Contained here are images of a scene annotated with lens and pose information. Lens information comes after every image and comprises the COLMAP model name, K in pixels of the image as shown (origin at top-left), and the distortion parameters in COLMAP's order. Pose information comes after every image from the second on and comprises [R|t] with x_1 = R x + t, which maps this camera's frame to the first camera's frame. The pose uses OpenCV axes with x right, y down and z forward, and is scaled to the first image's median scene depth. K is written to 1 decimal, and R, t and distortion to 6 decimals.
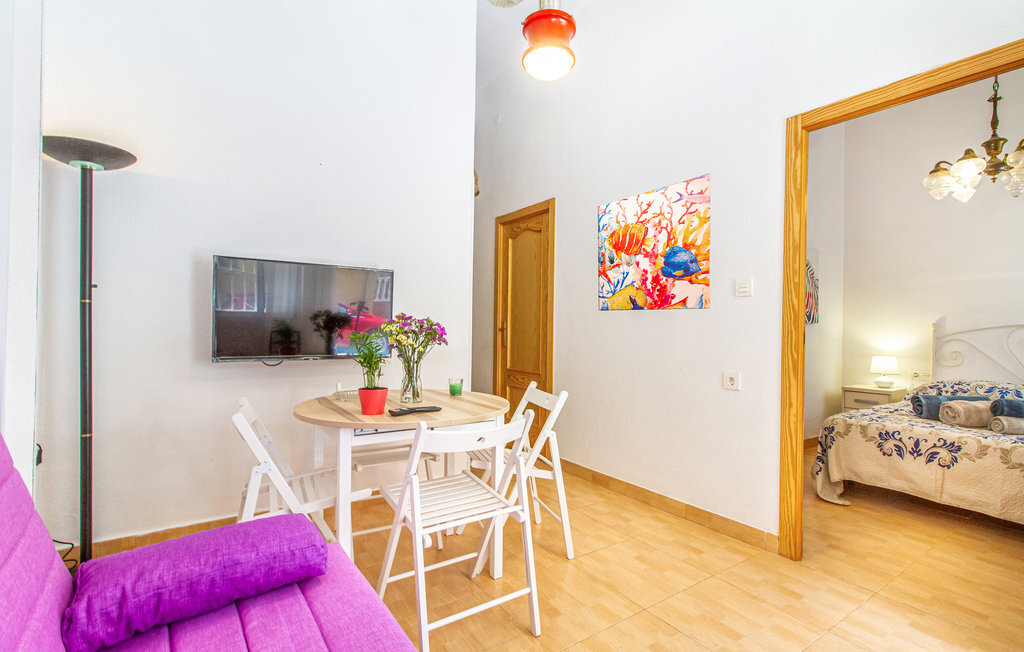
lens RADIAL K [[455.4, 0, 521.1], [0, 455.4, 330.9], [0, 0, 1]] dist [-0.007447, 0.000802]
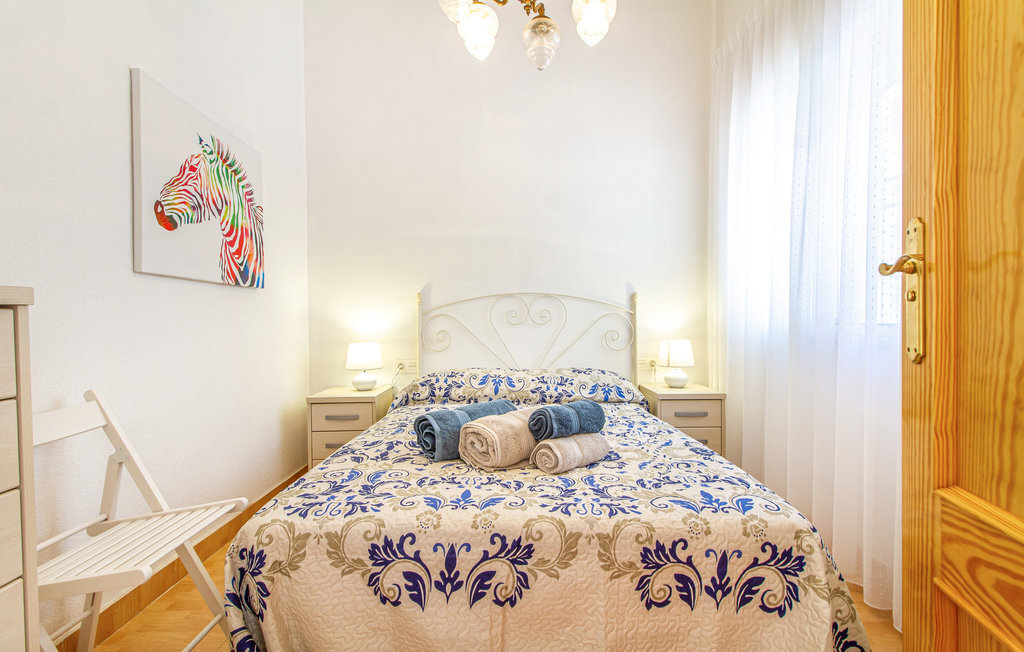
lens RADIAL K [[494.9, 0, 514.5], [0, 494.9, 328.9], [0, 0, 1]] dist [-0.000538, 0.002343]
pose [[0.552131, -0.030494, 0.833199, 0.504441], [0.018229, 0.999534, 0.024502, 0.035799], [-0.833558, 0.001660, 0.552430, 0.653862]]
